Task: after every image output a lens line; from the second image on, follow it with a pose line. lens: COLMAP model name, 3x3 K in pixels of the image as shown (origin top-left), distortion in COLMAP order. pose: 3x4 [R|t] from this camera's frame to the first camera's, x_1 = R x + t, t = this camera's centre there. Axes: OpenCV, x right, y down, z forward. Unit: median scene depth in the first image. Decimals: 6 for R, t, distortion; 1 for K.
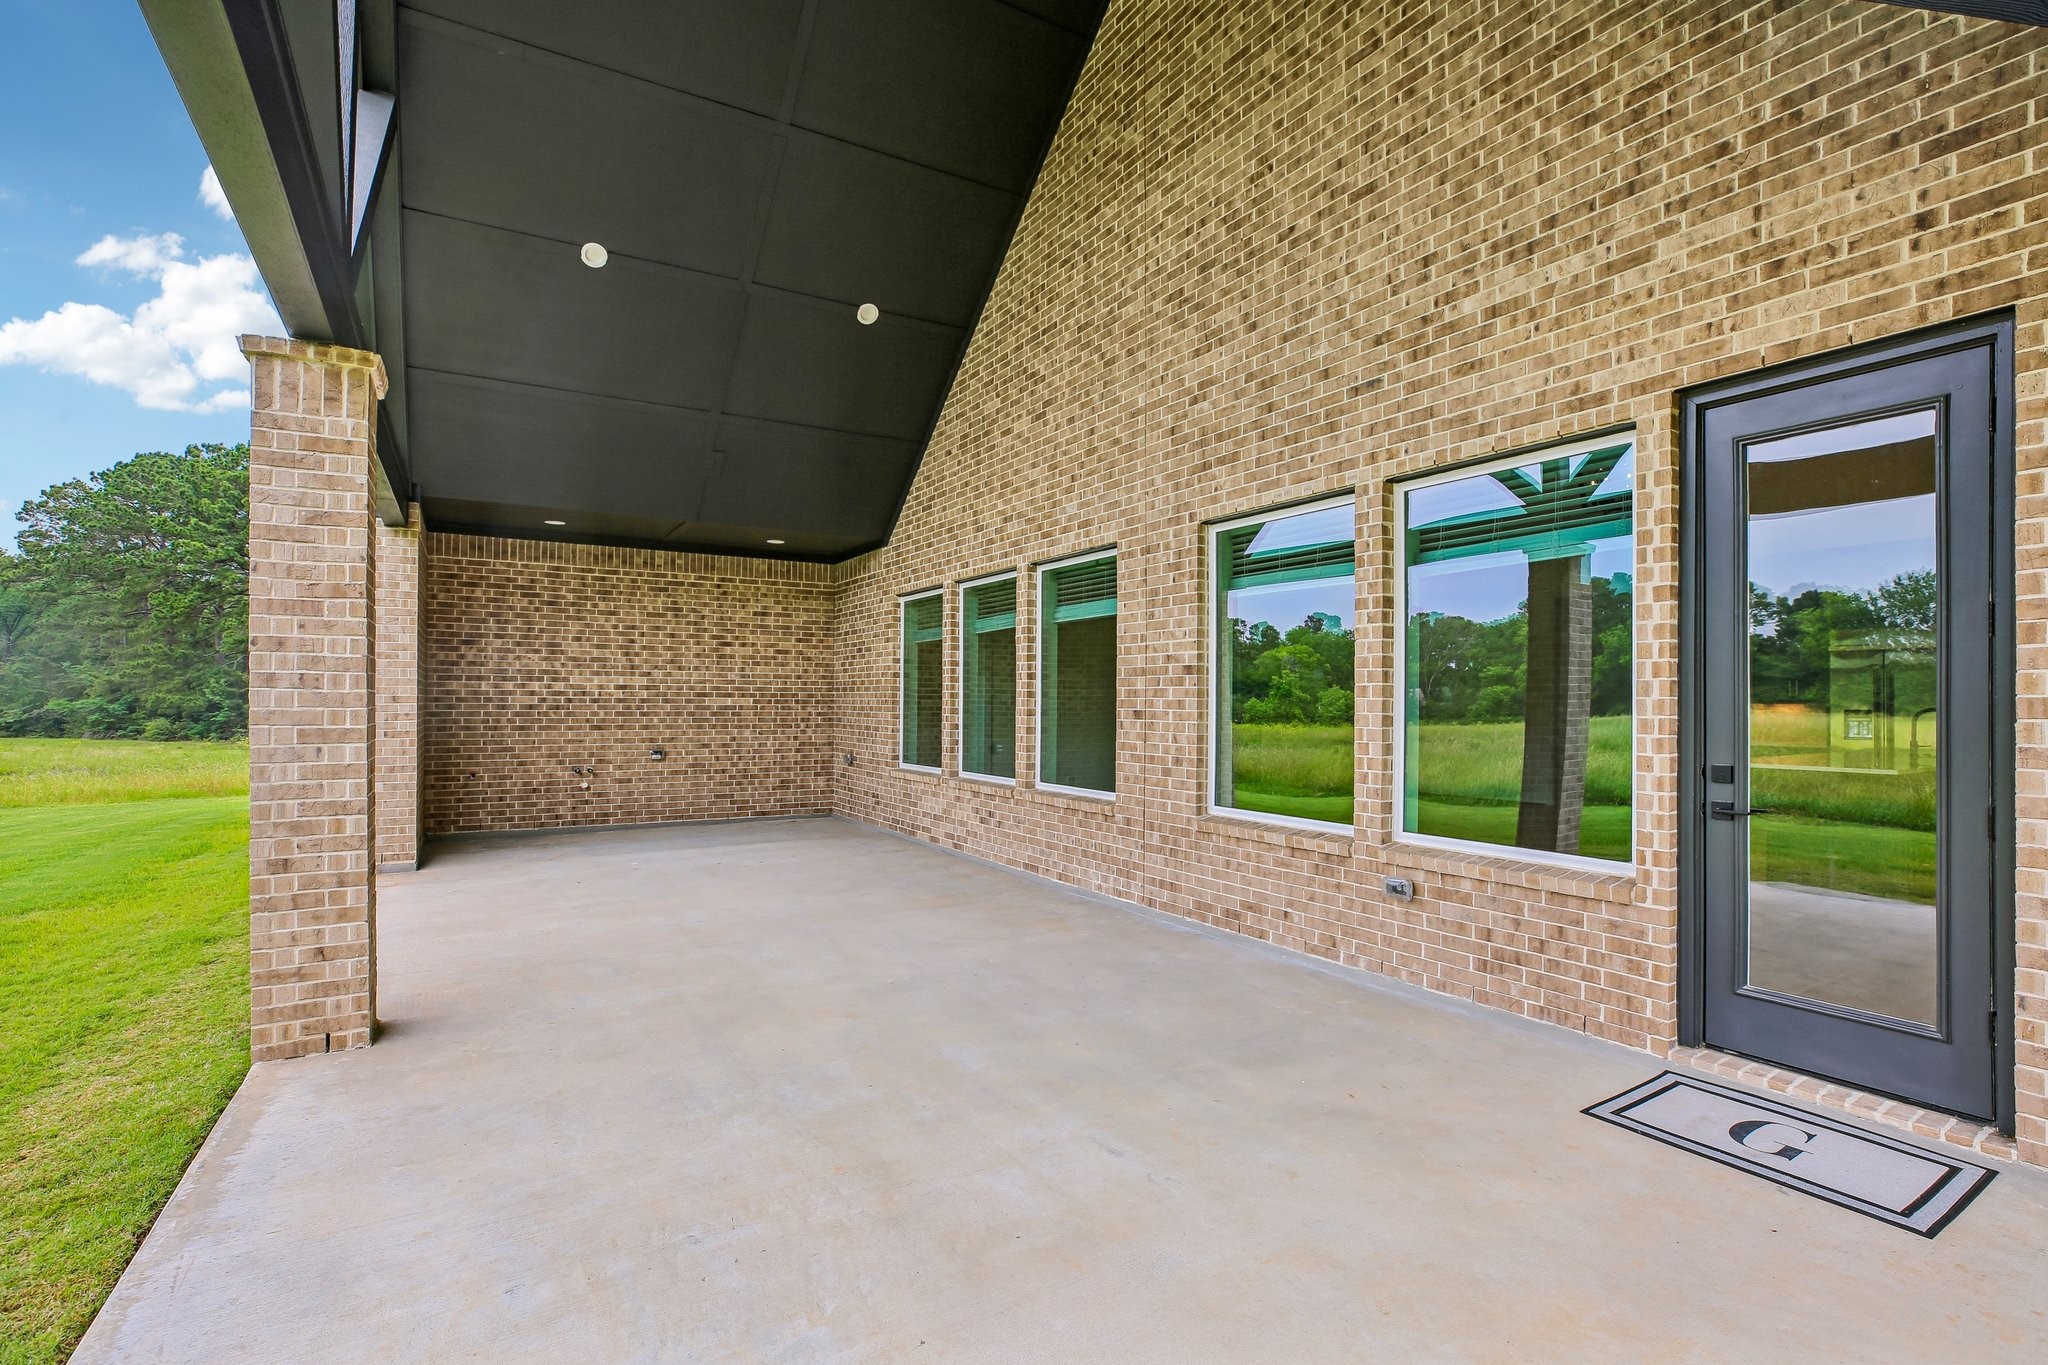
lens RADIAL K [[948.3, 0, 1024.0], [0, 948.3, 682.5], [0, 0, 1]] dist [-0.028241, -0.000118]
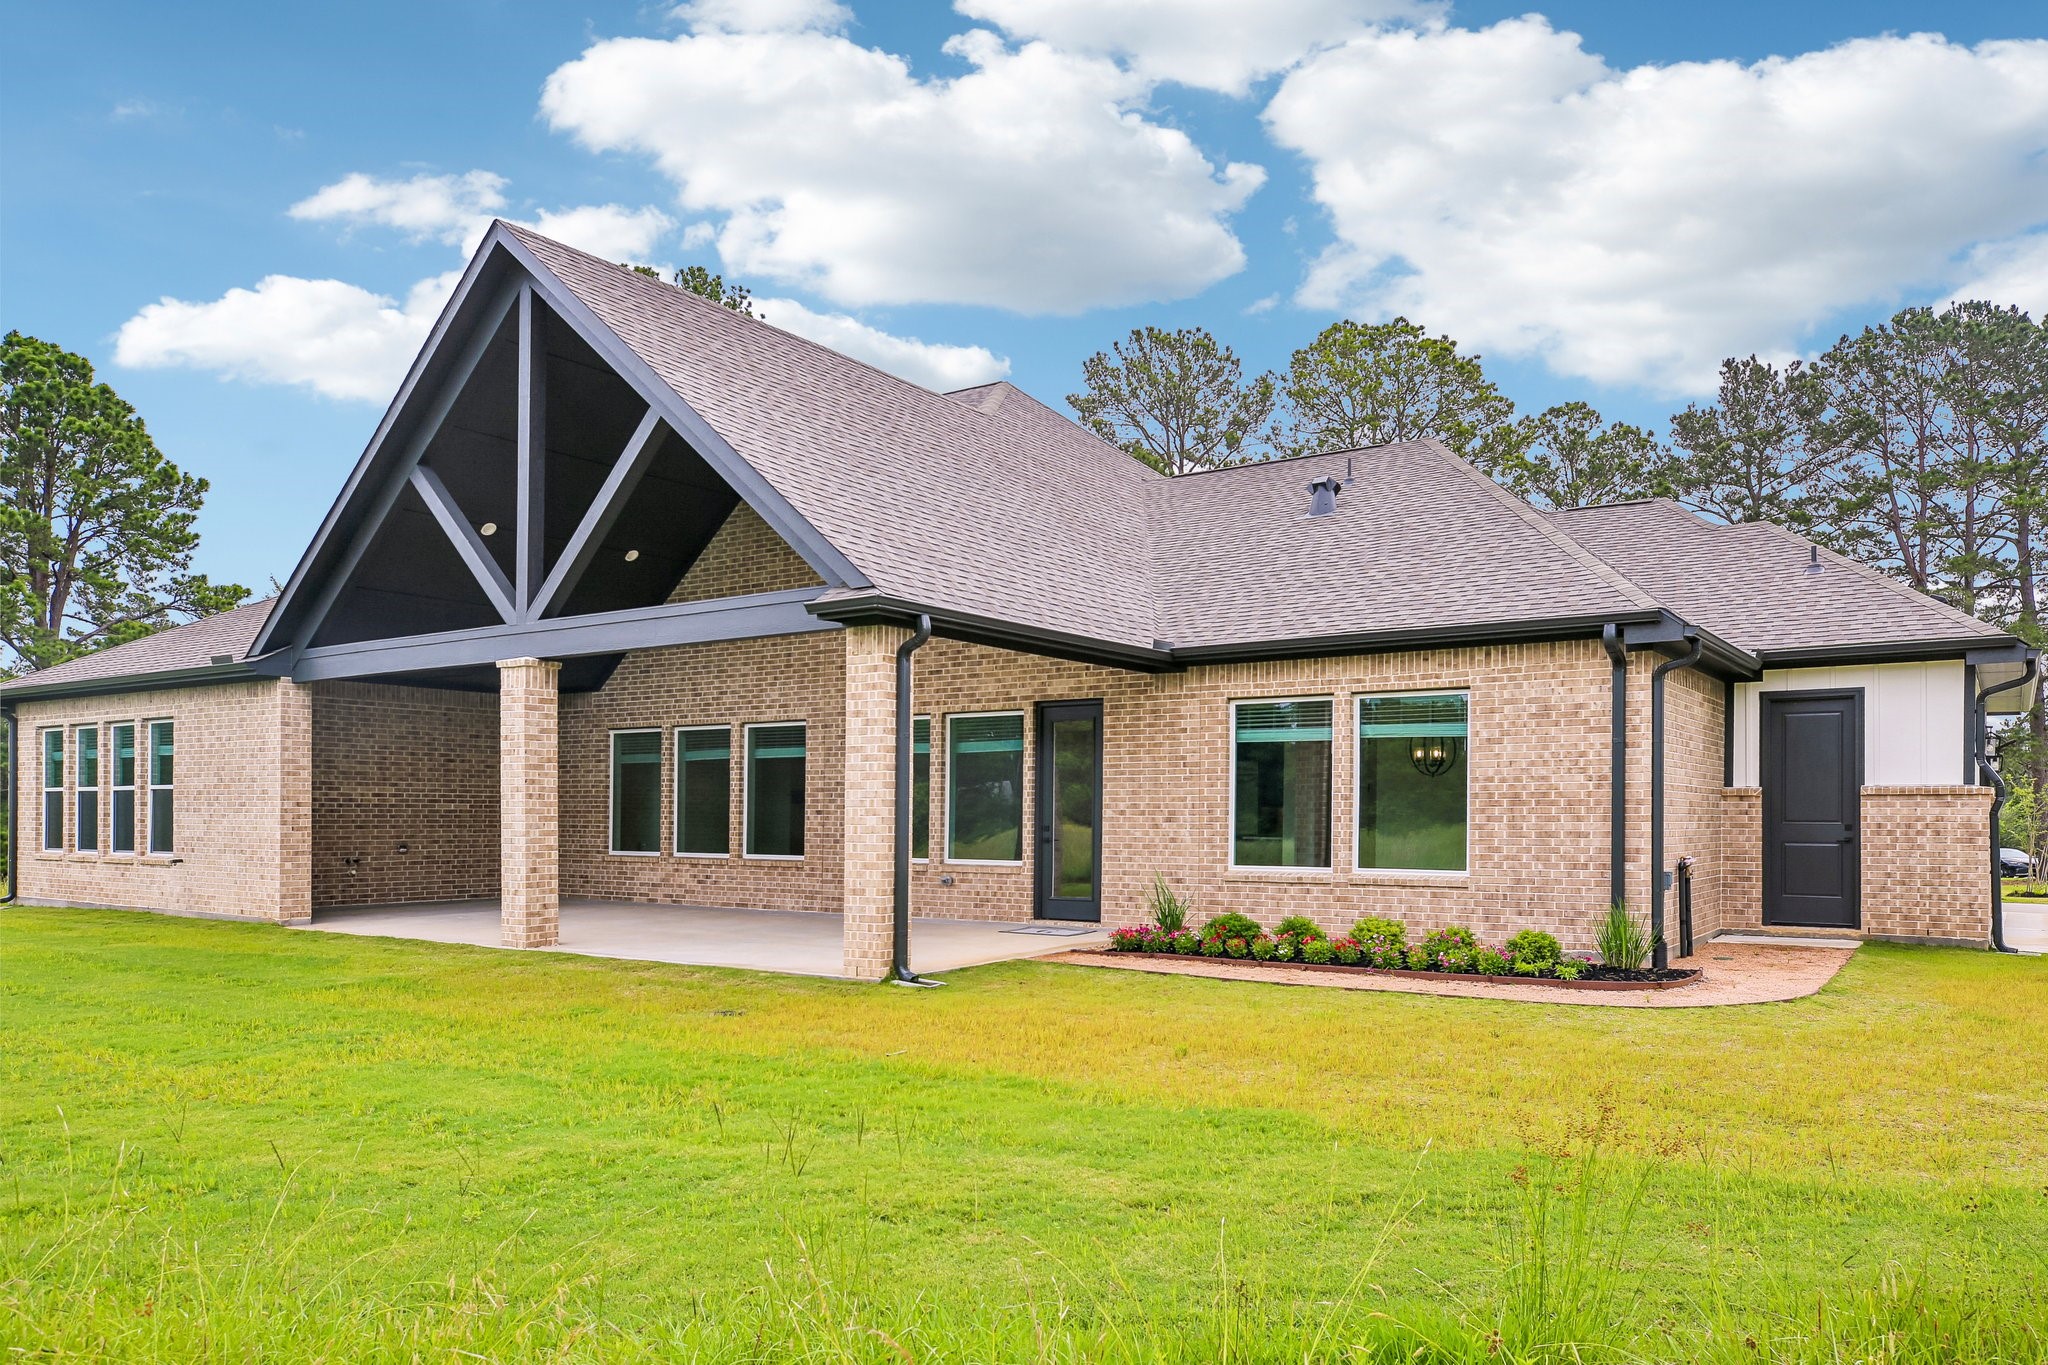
lens RADIAL K [[1387.9, 0, 1024.0], [0, 1387.9, 682.5], [0, 0, 1]] dist [-0.037022, -0.000463]
pose [[0.909227, 0.035193, 0.414810, -0.648957], [-0.005321, 0.997321, -0.072952, -0.024522], [-0.416267, 0.064123, 0.906979, -1.661131]]
